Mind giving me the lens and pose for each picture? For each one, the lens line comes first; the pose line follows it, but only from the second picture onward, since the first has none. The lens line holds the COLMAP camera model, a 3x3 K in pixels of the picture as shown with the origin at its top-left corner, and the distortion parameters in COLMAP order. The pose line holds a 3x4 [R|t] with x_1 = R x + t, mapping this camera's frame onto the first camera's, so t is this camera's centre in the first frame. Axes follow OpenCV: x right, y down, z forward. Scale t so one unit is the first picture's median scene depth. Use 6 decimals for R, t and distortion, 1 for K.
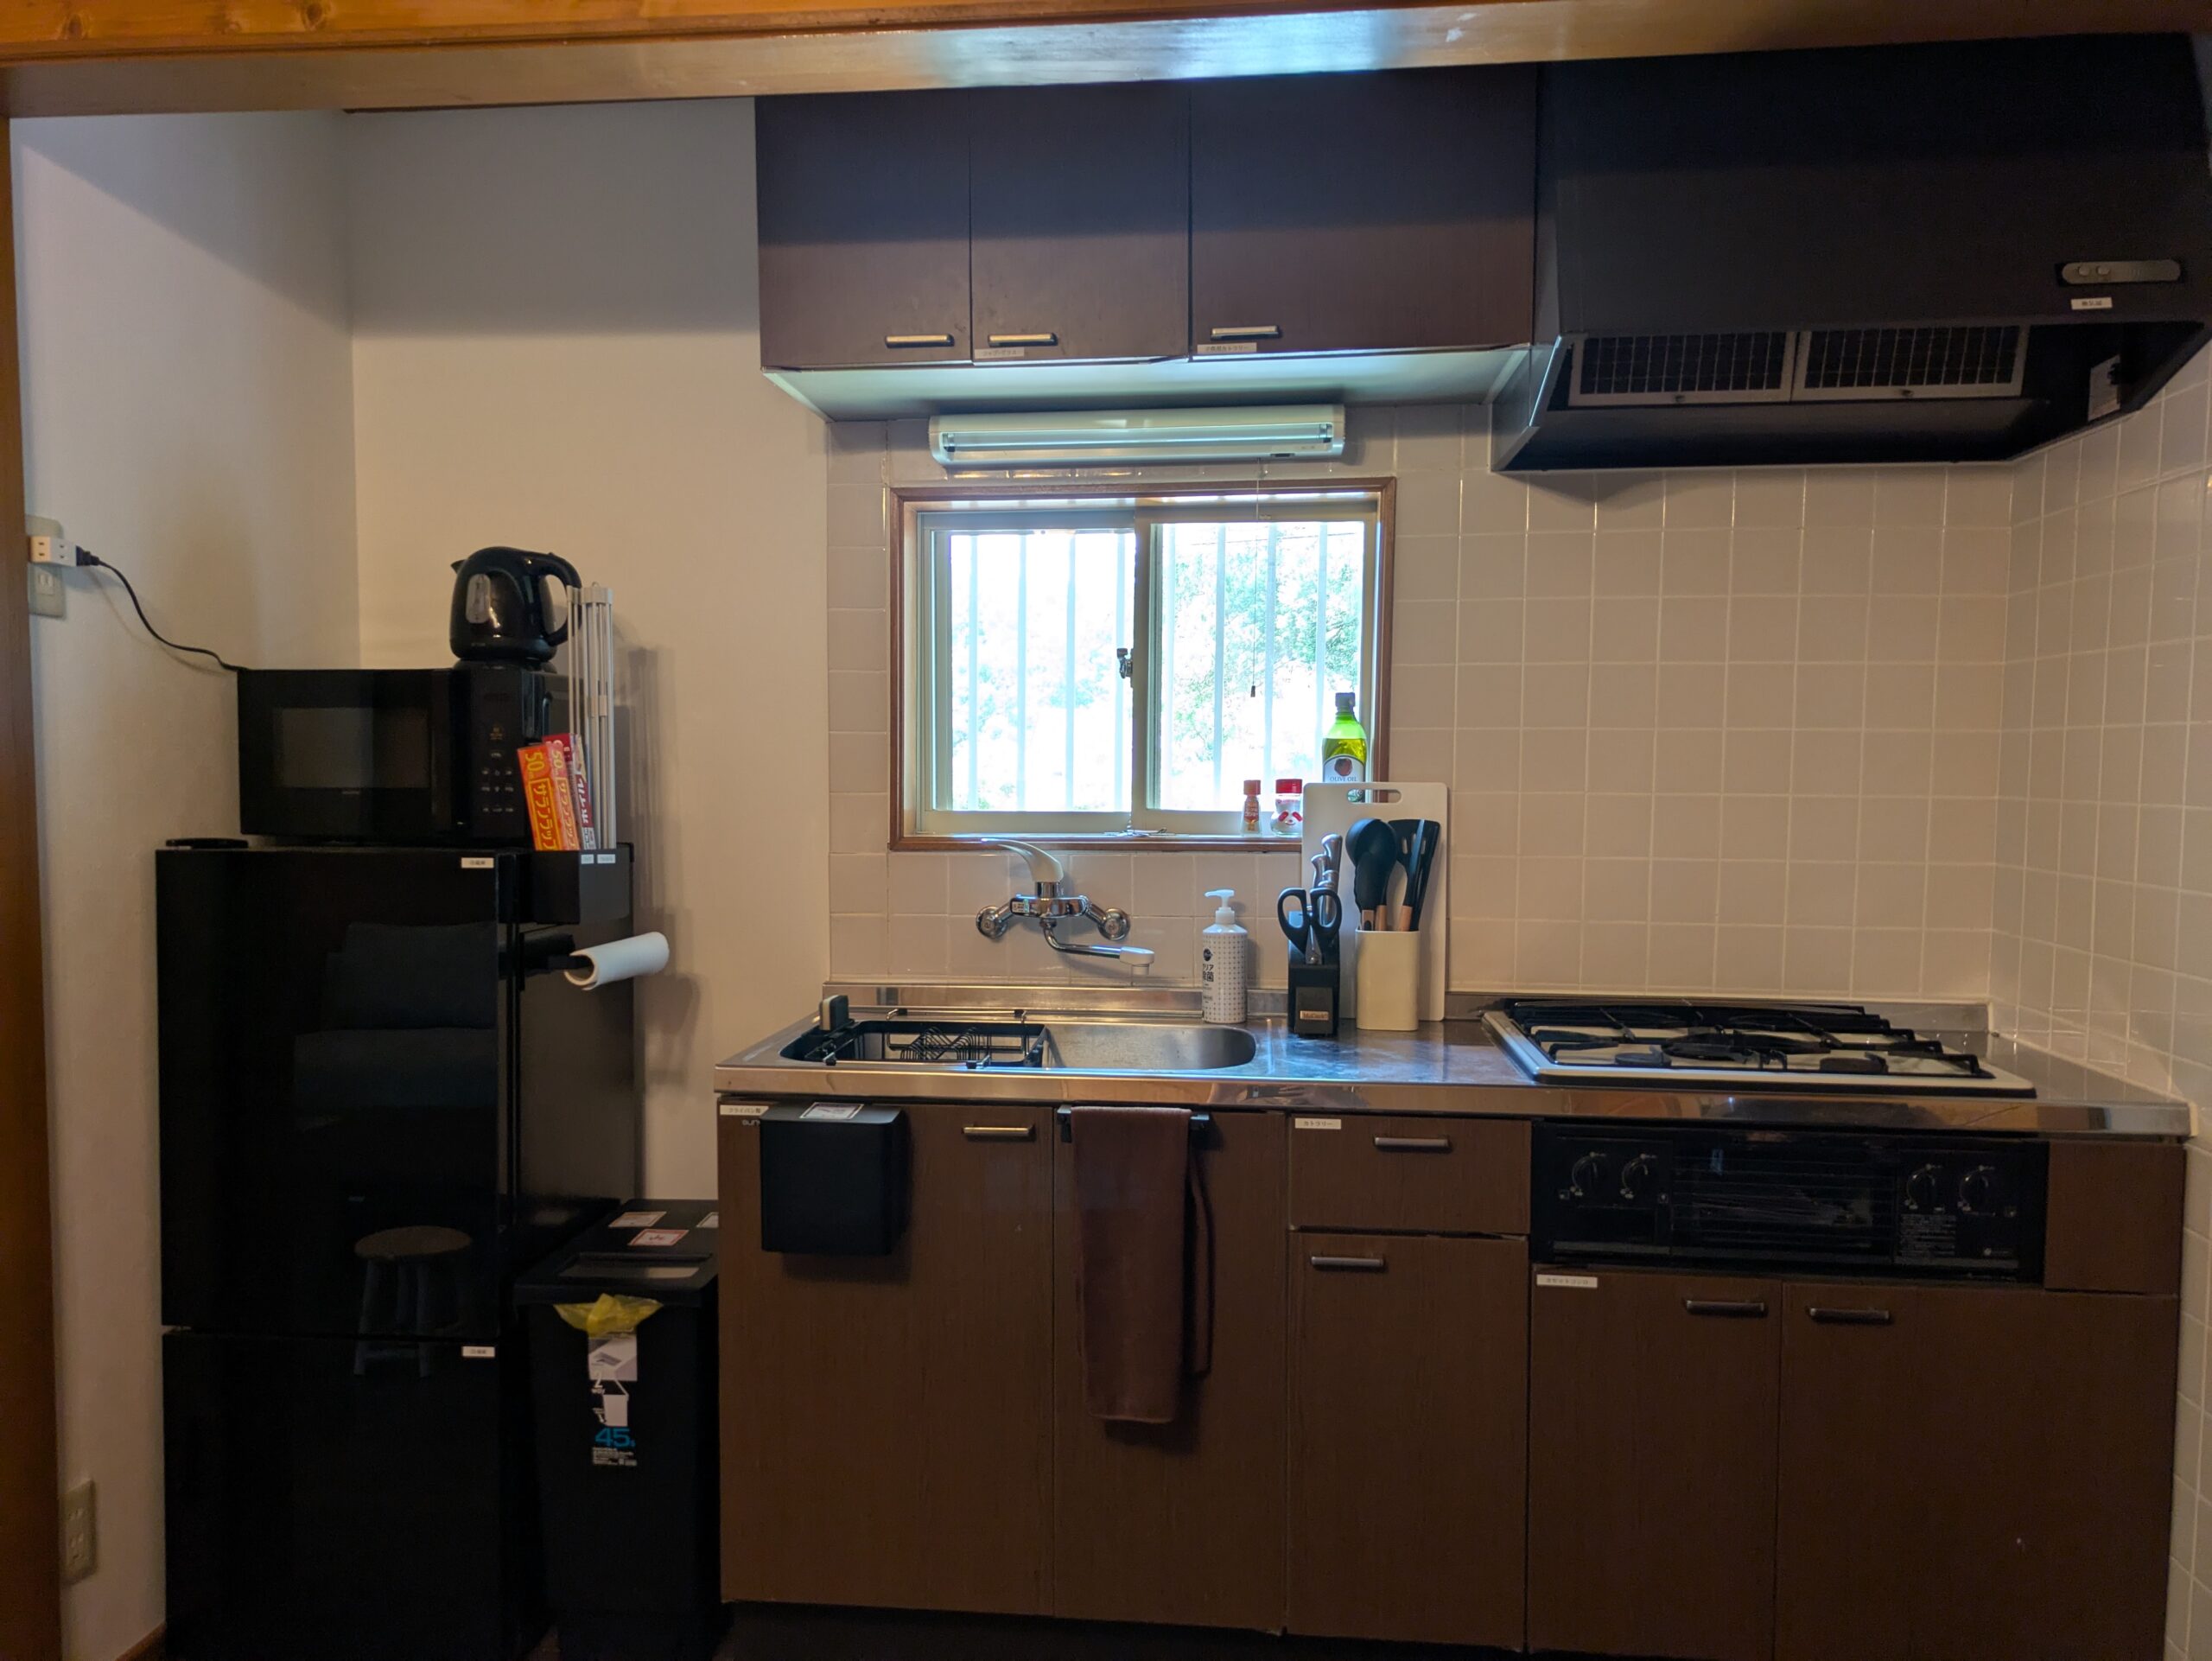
lens RADIAL K [[1649.9, 0, 1087.9], [0, 1649.9, 863.4], [0, 0, 1]] dist [0.036550, -0.001200]
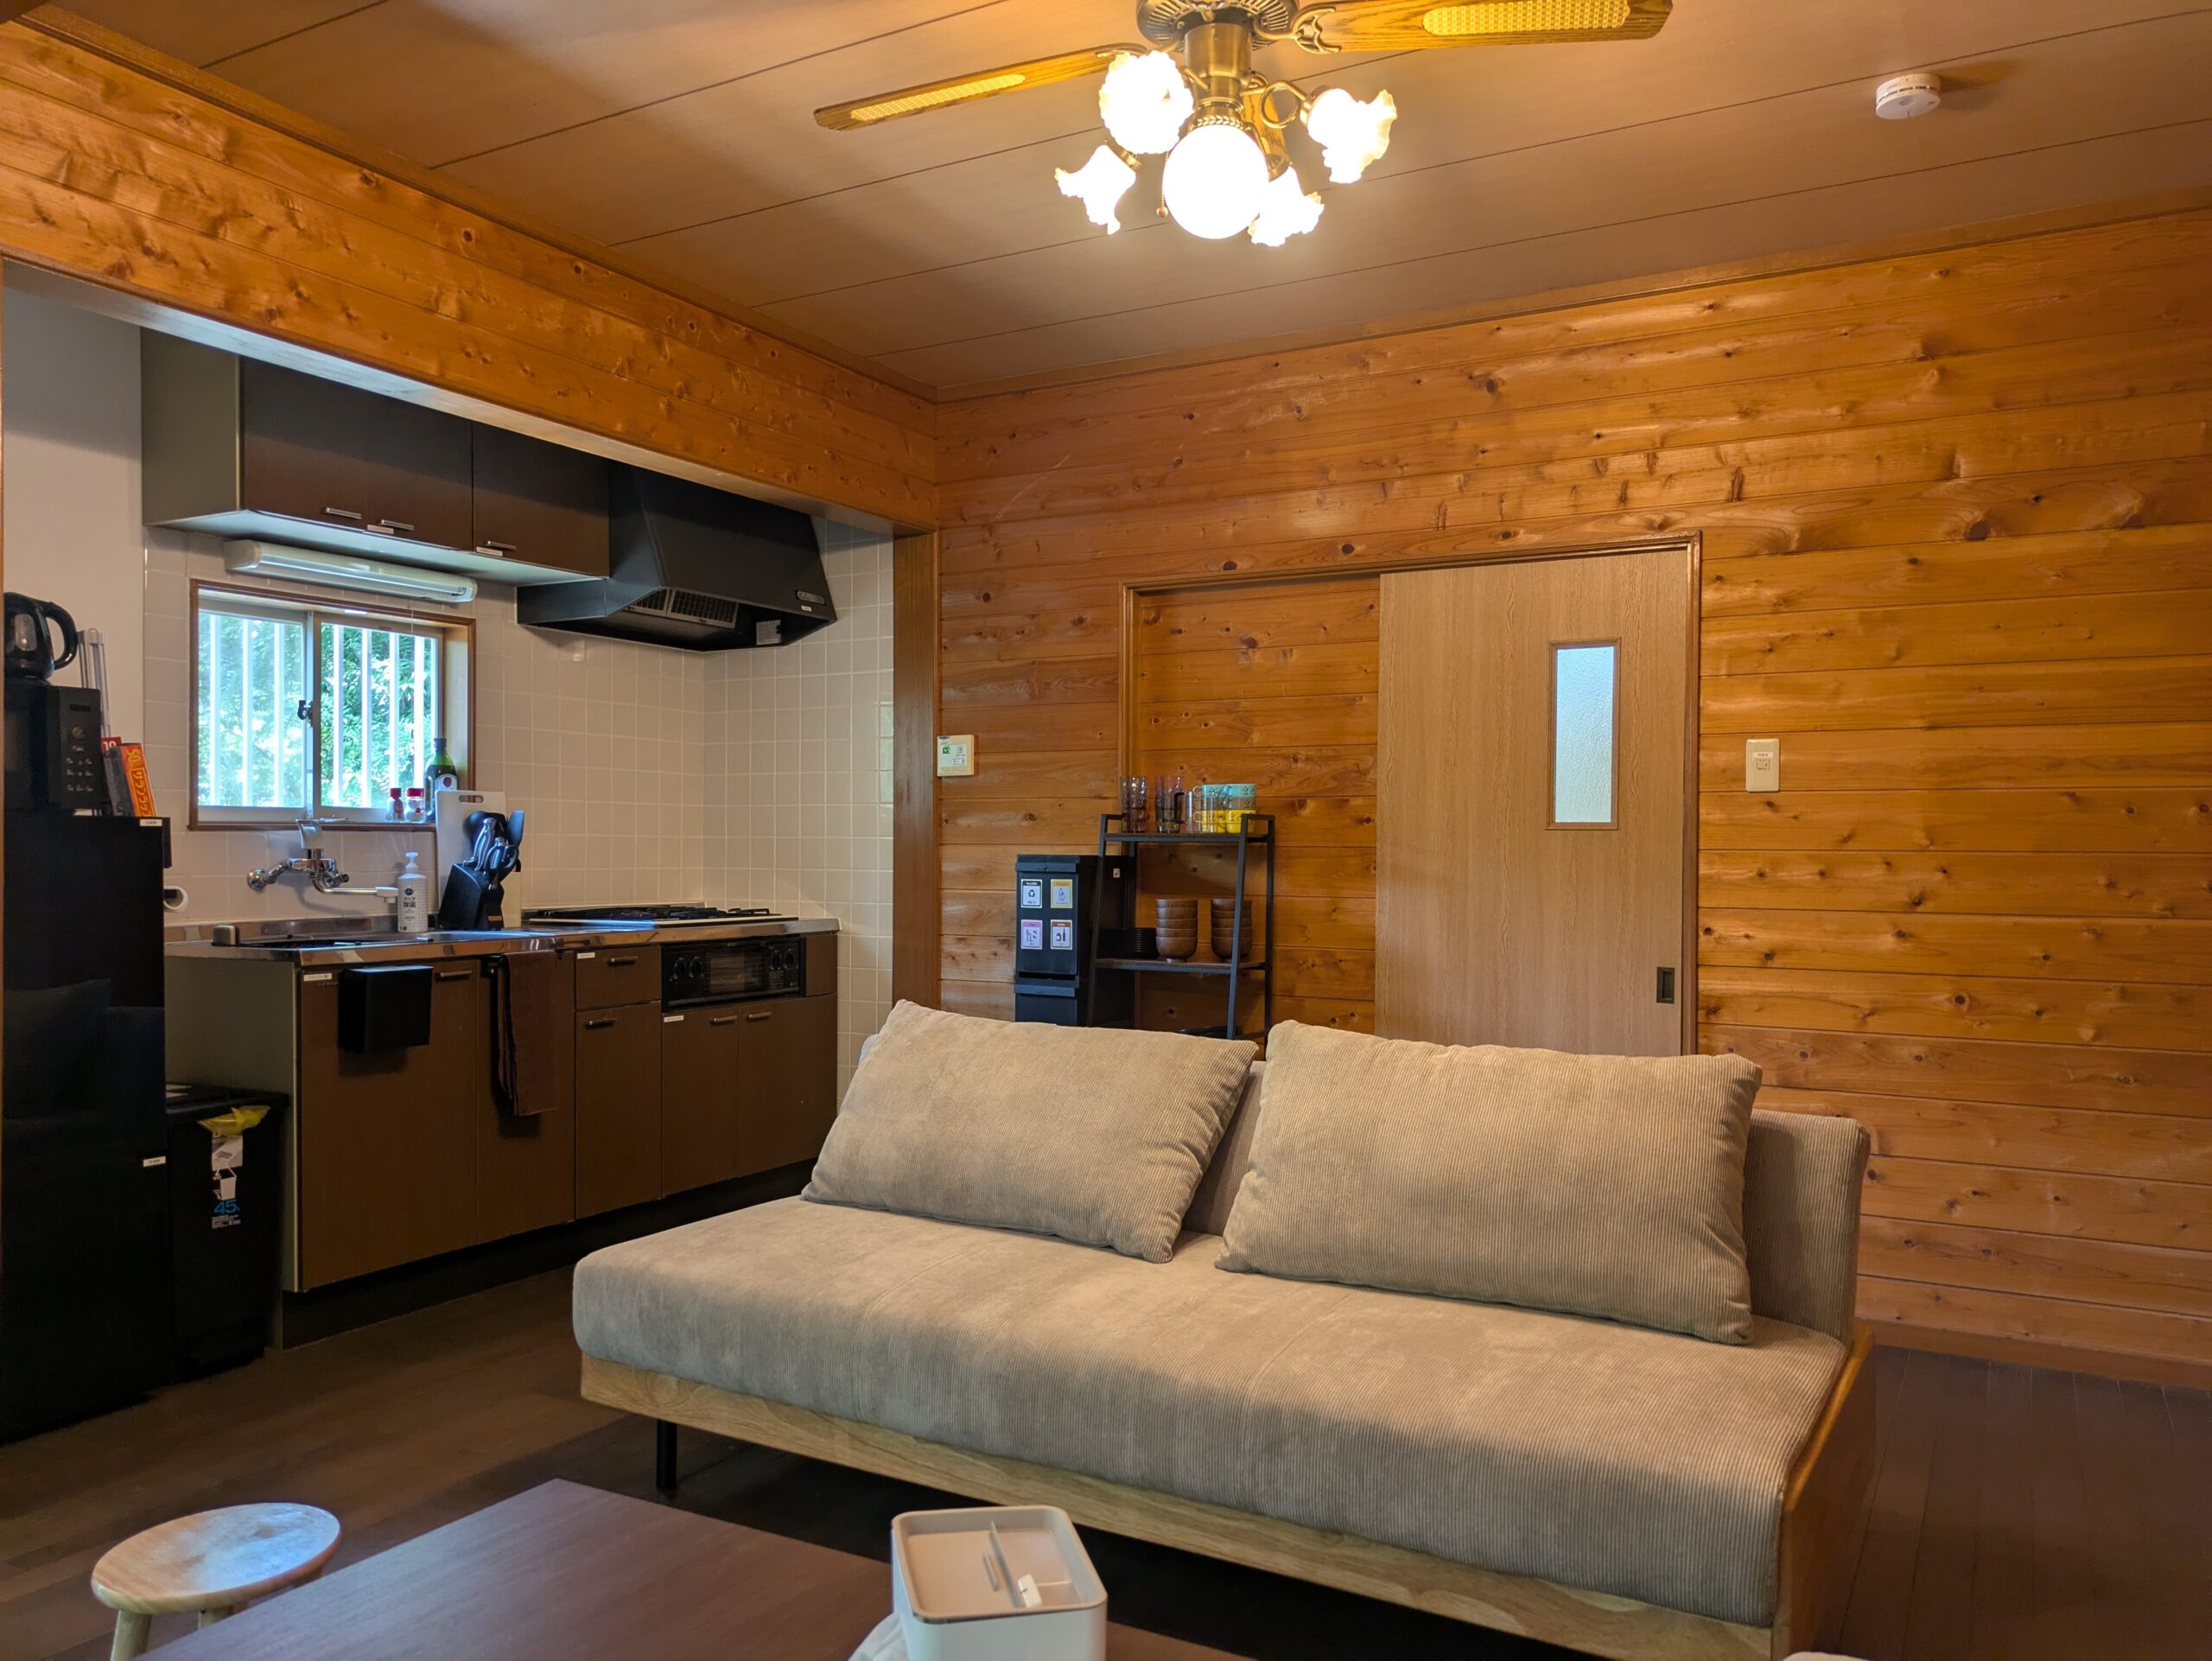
lens RADIAL K [[1649.9, 0, 1107.2], [0, 1649.9, 836.9], [0, 0, 1]] dist [0.036550, -0.001200]
pose [[0.384968, 0.002260, 0.922927, -1.369226], [0.057937, 0.997966, -0.026610, 0.098135], [-0.921110, 0.063715, 0.384054, -0.331054]]
